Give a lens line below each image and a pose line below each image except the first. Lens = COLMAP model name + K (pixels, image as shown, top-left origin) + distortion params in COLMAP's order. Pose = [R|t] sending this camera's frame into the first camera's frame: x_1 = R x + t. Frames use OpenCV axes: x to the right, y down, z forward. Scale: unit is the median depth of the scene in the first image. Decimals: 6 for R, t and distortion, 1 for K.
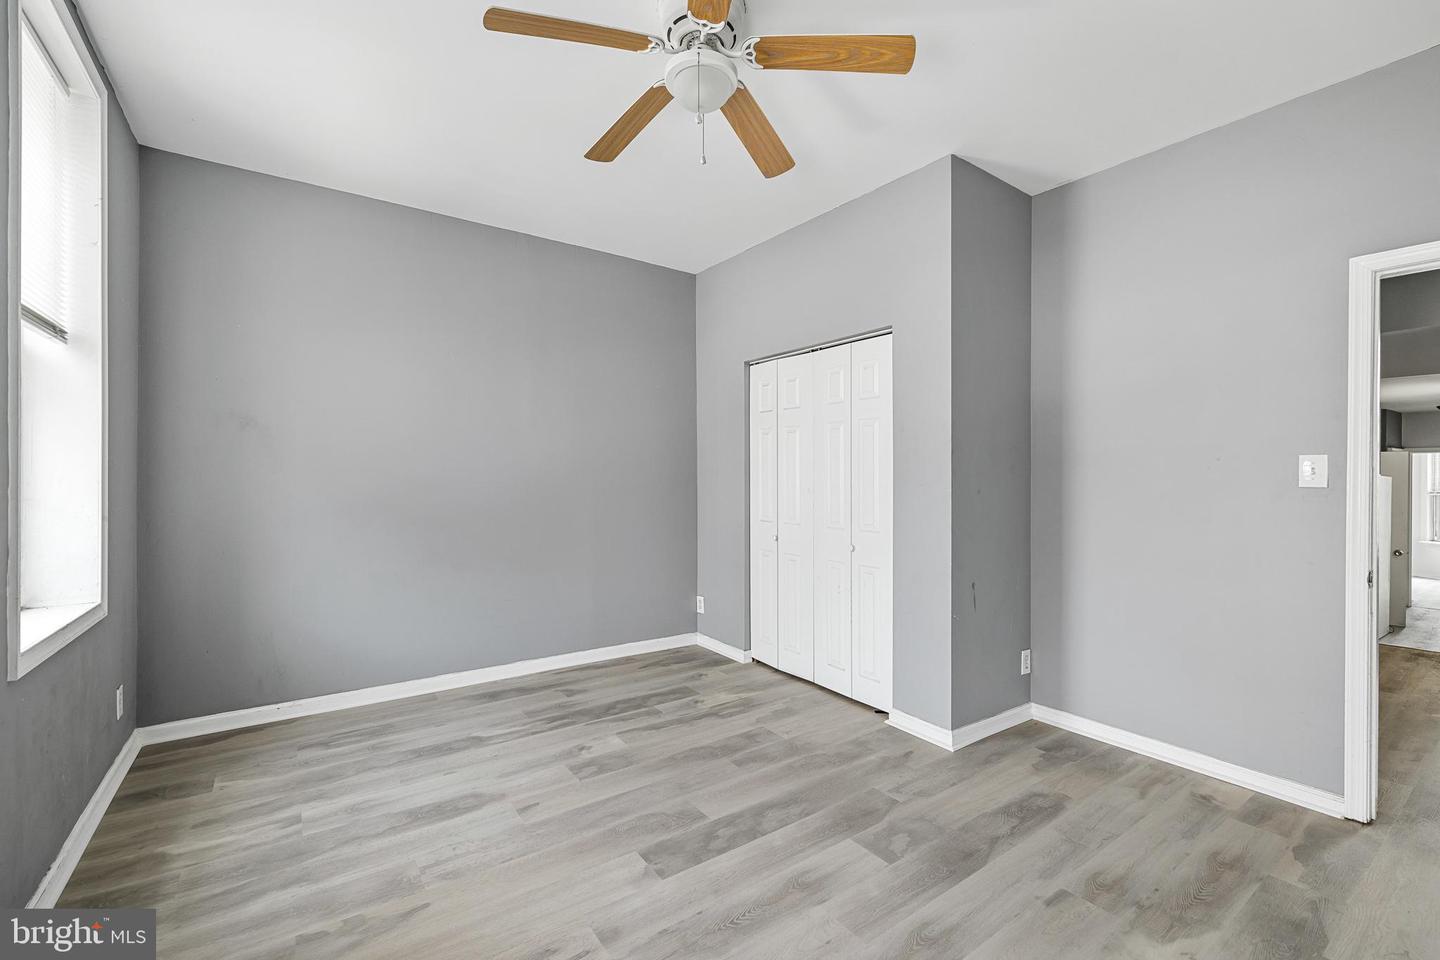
lens RADIAL K [[605.4, 0, 716.2], [0, 605.4, 478.5], [0, 0, 1]] dist [0.000391, 0.000254]
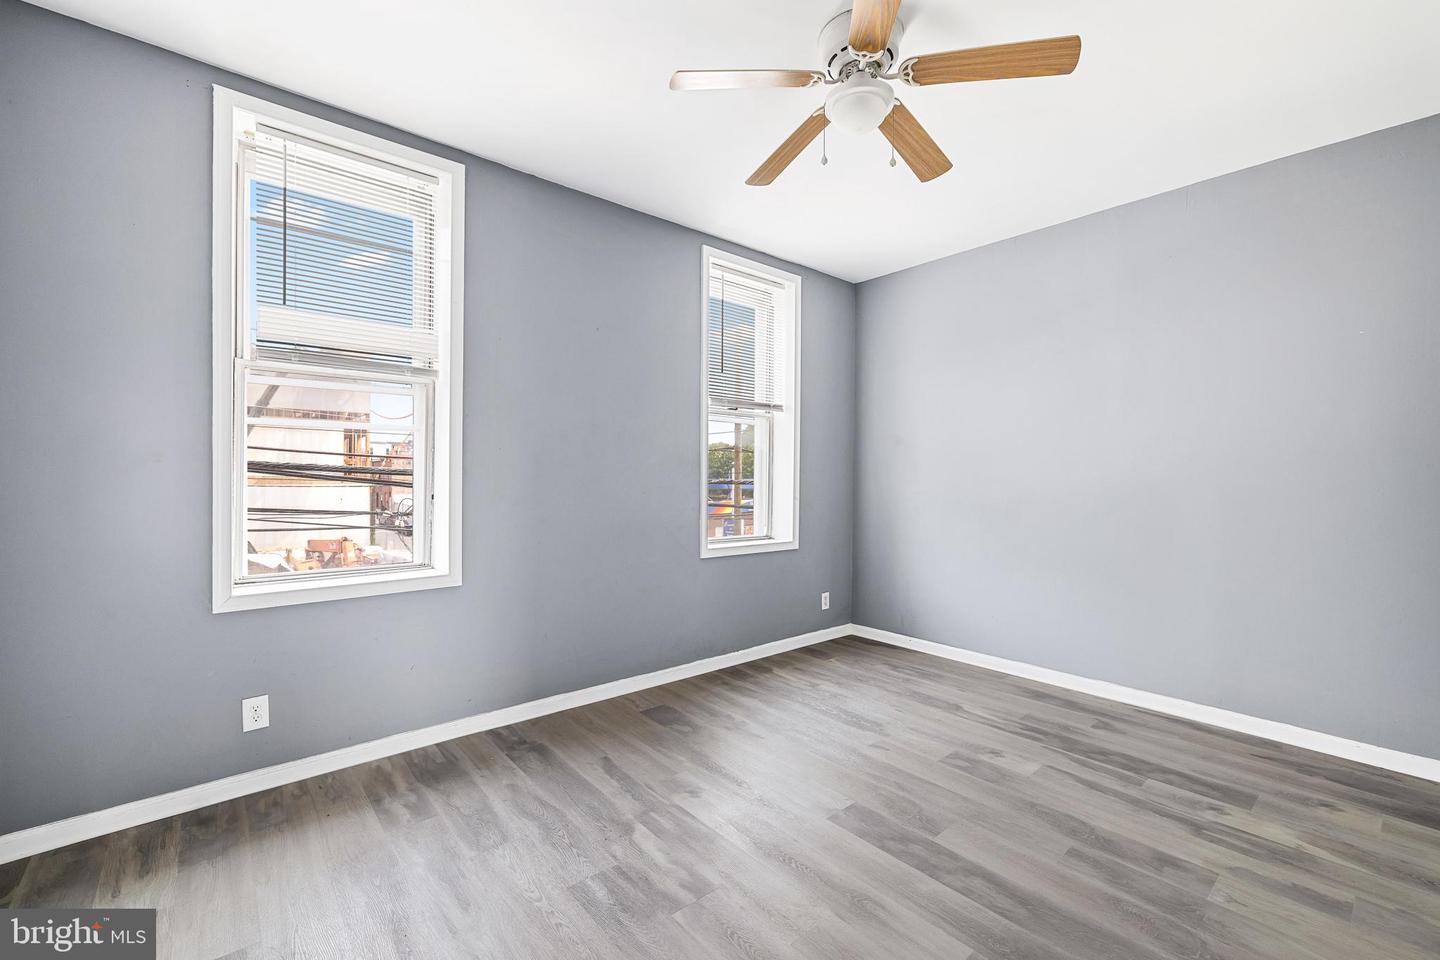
lens RADIAL K [[605.4, 0, 716.2], [0, 605.4, 478.5], [0, 0, 1]] dist [0.000391, 0.000254]
pose [[0.085016, -0.000680, -0.996379, 0.713343], [-0.008099, 0.999966, -0.001374, 0.005999], [0.996347, 0.008186, 0.085008, 0.459990]]
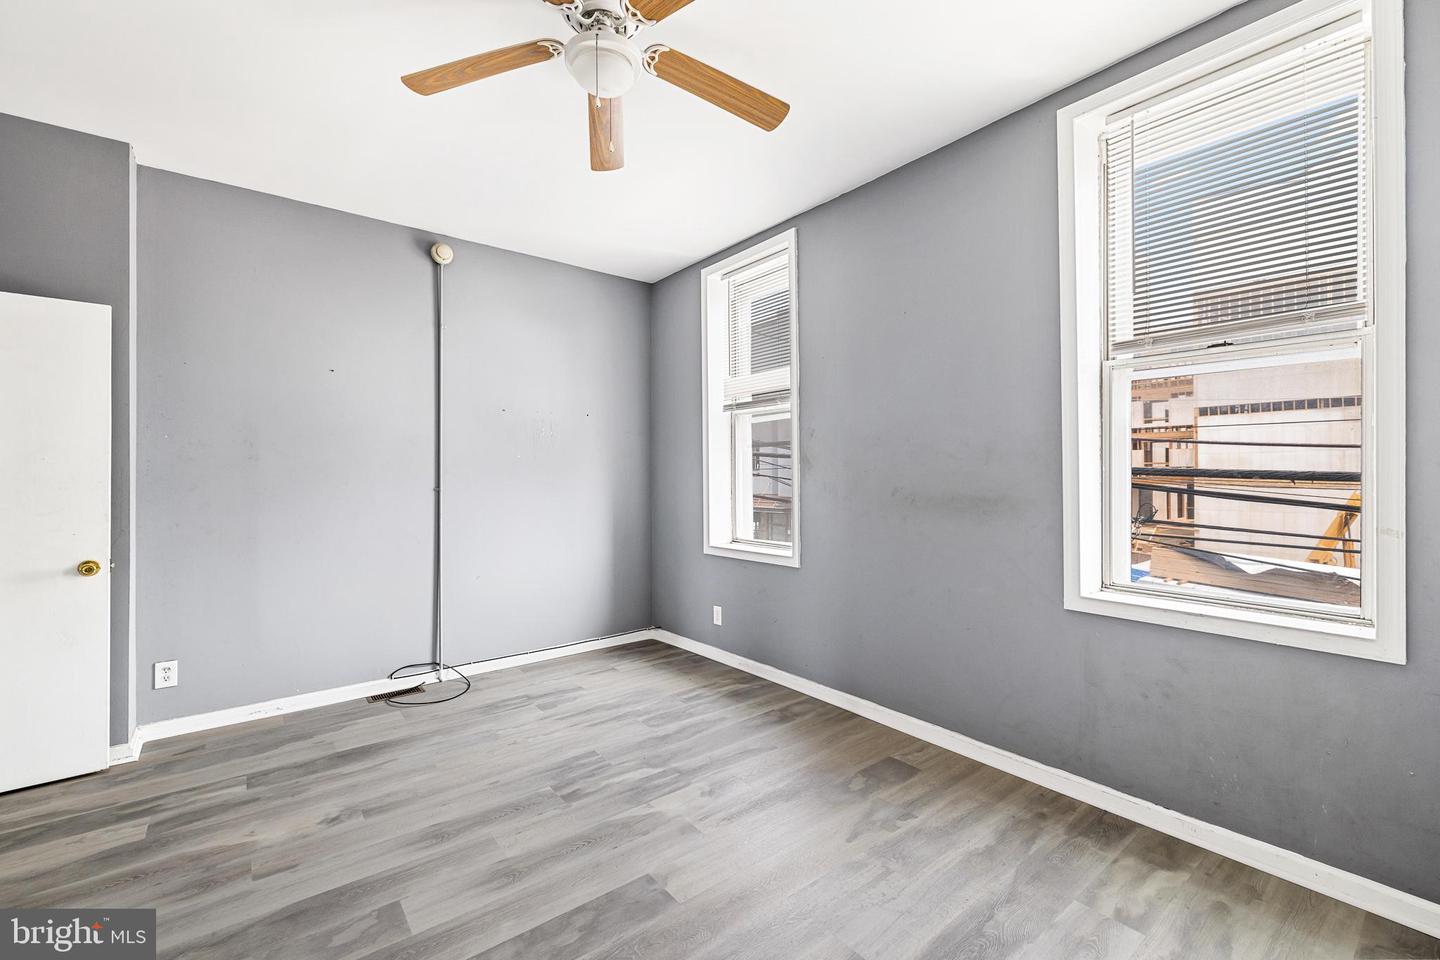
lens RADIAL K [[605.4, 0, 716.2], [0, 605.4, 478.5], [0, 0, 1]] dist [0.000391, 0.000254]
pose [[-0.998976, -0.000749, -0.045229, -0.105301], [-0.000942, 0.999990, 0.004259, -0.002974], [0.045225, 0.004297, -0.998968, 1.359005]]
